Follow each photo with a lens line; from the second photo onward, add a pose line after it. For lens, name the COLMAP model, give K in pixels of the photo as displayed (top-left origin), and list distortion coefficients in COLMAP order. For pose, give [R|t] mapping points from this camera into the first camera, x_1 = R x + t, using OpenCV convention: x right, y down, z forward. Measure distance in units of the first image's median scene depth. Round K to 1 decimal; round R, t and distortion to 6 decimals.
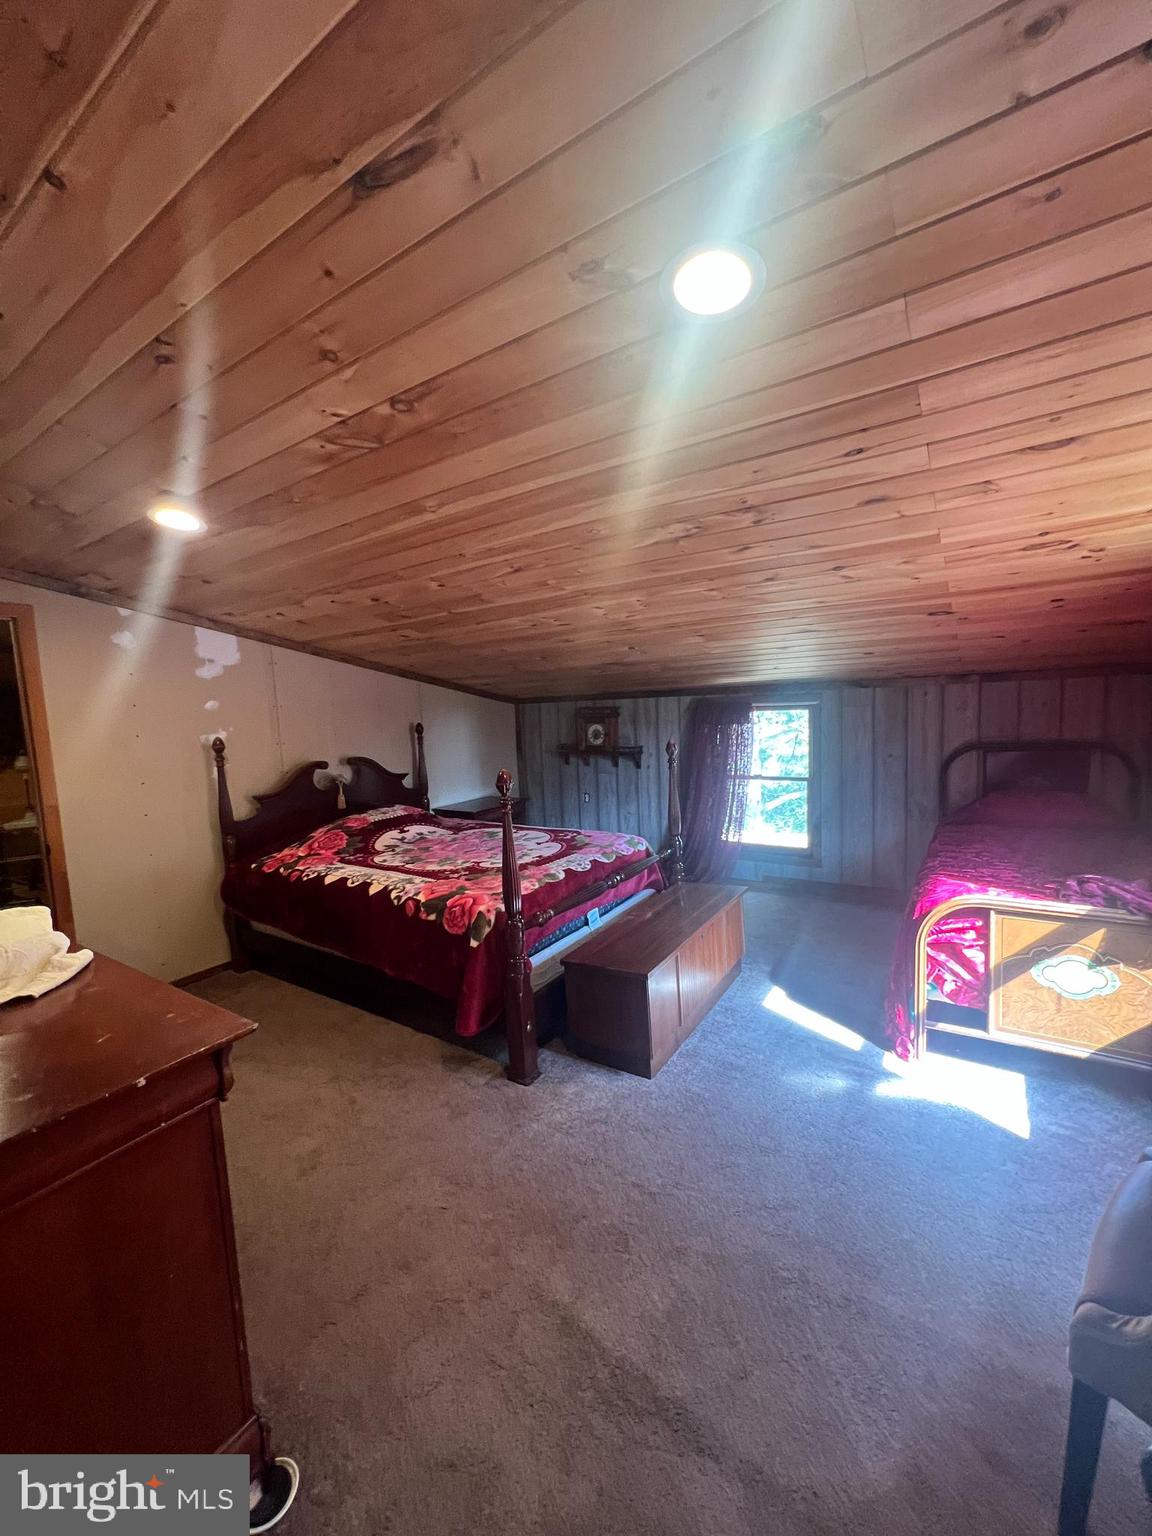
lens RADIAL K [[620.5, 0, 576.0], [0, 620.5, 768.0], [0, 0, 1]] dist [0.000579, 0.001002]
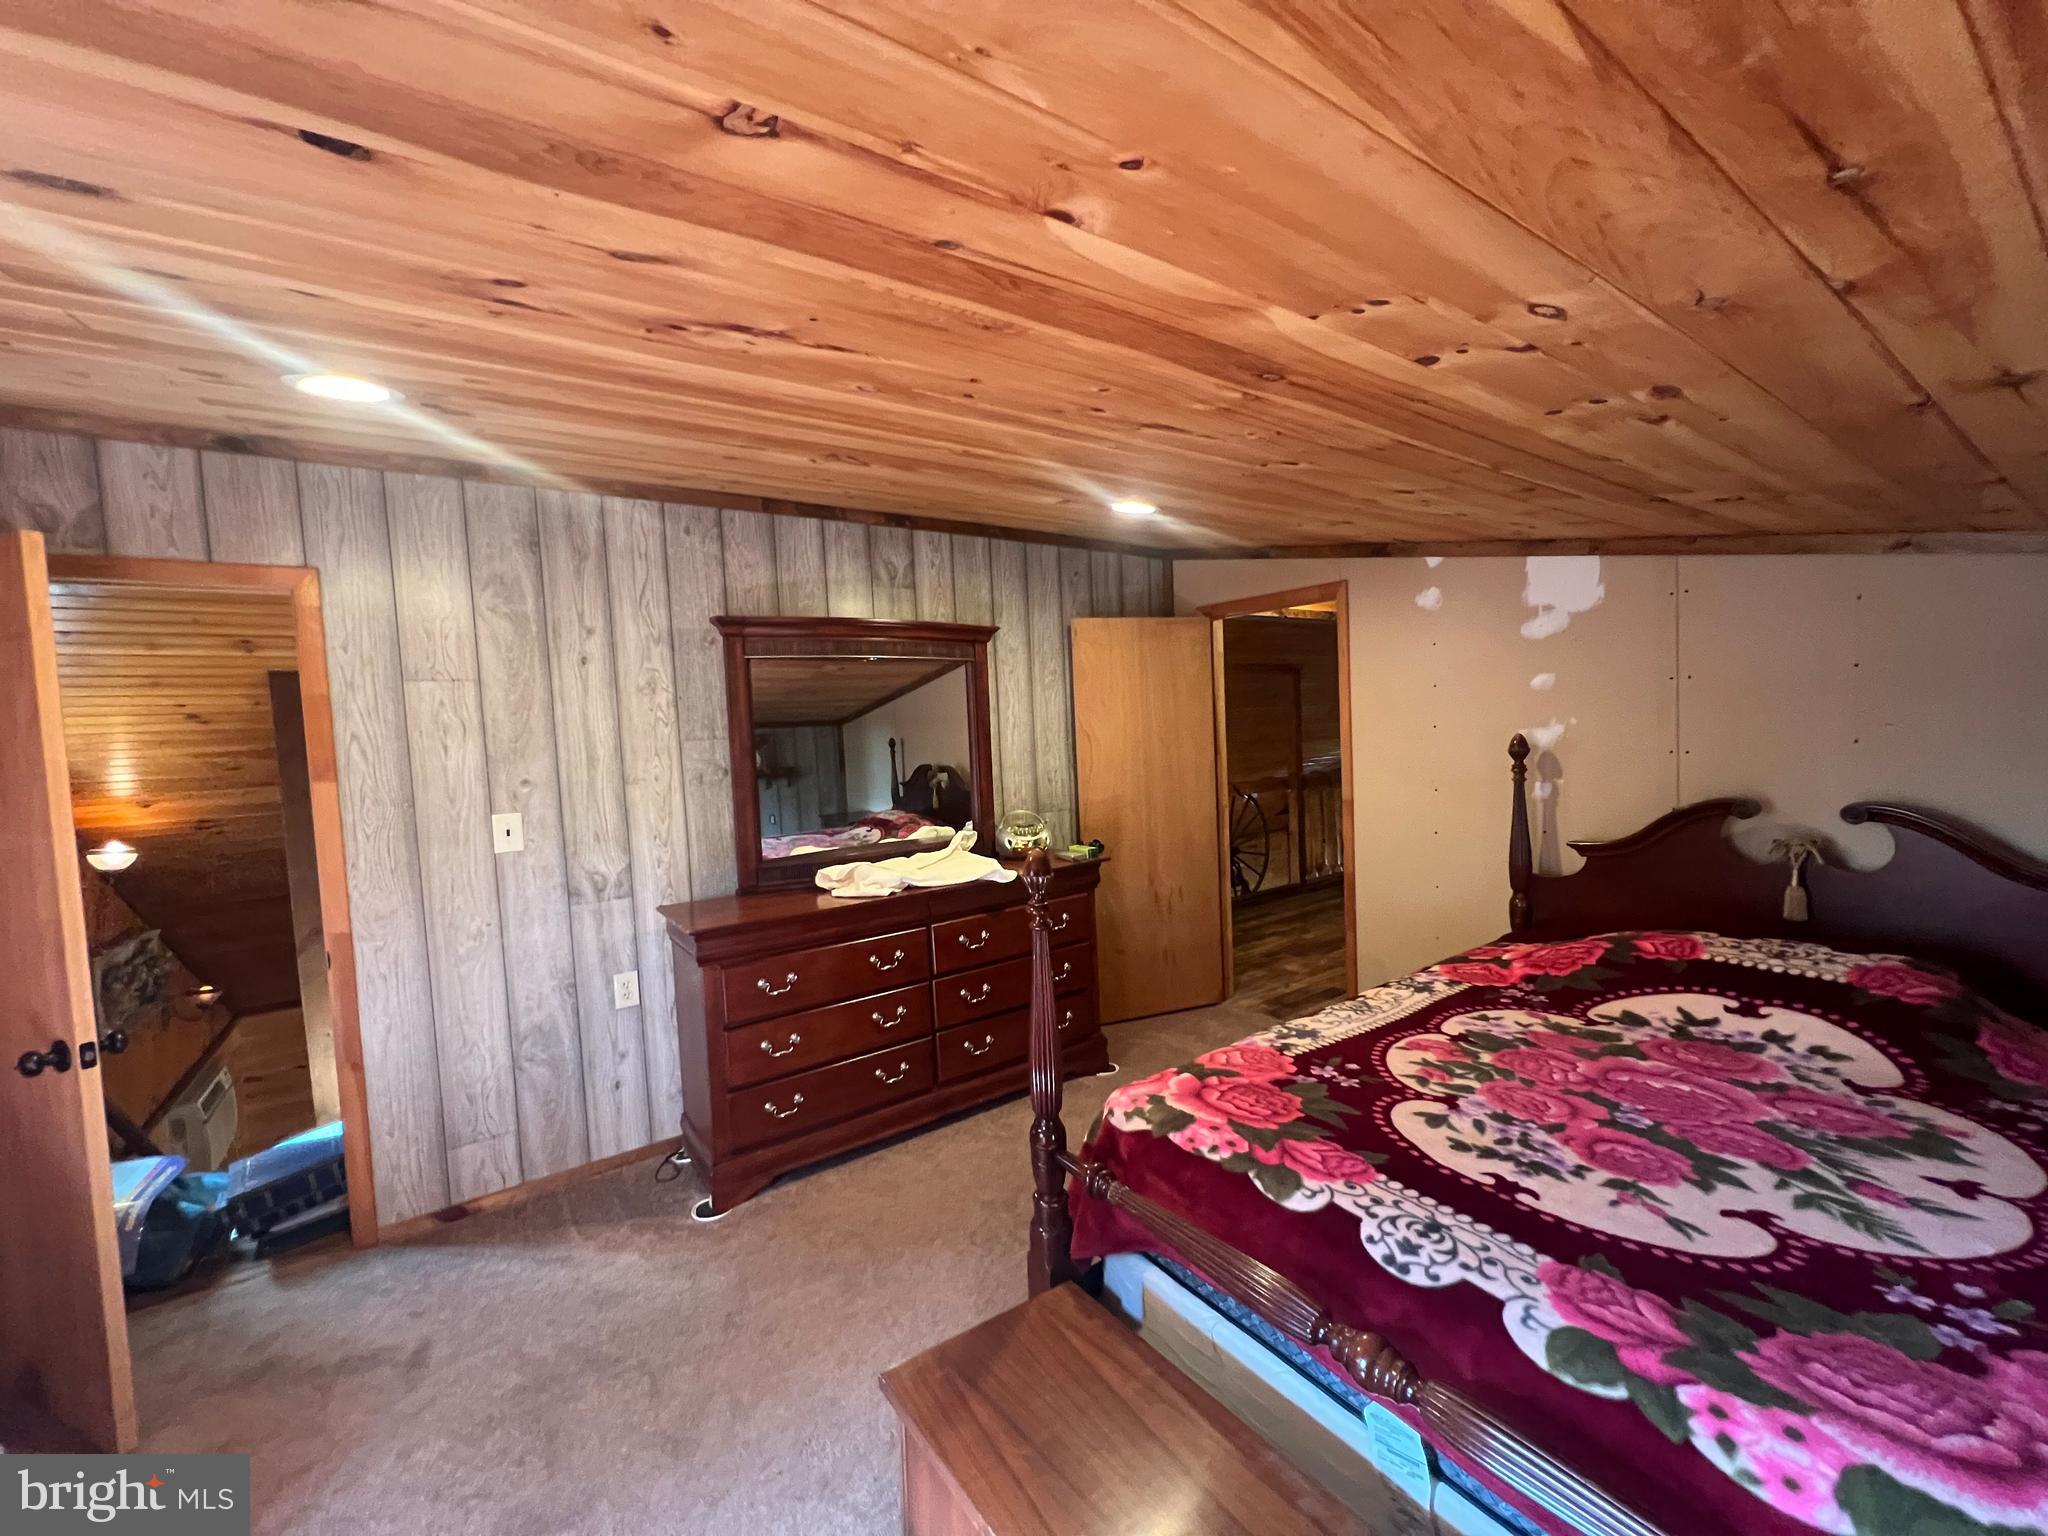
lens RADIAL K [[827.3, 0, 1027.6], [0, 827.3, 773.3], [0, 0, 1]] dist [0.000579, 0.001002]
pose [[-0.355870, 0.114034, -0.927552, 0.407101], [-0.041475, 0.989622, 0.137578, -0.116560], [0.933615, 0.087430, -0.347447, 0.927903]]
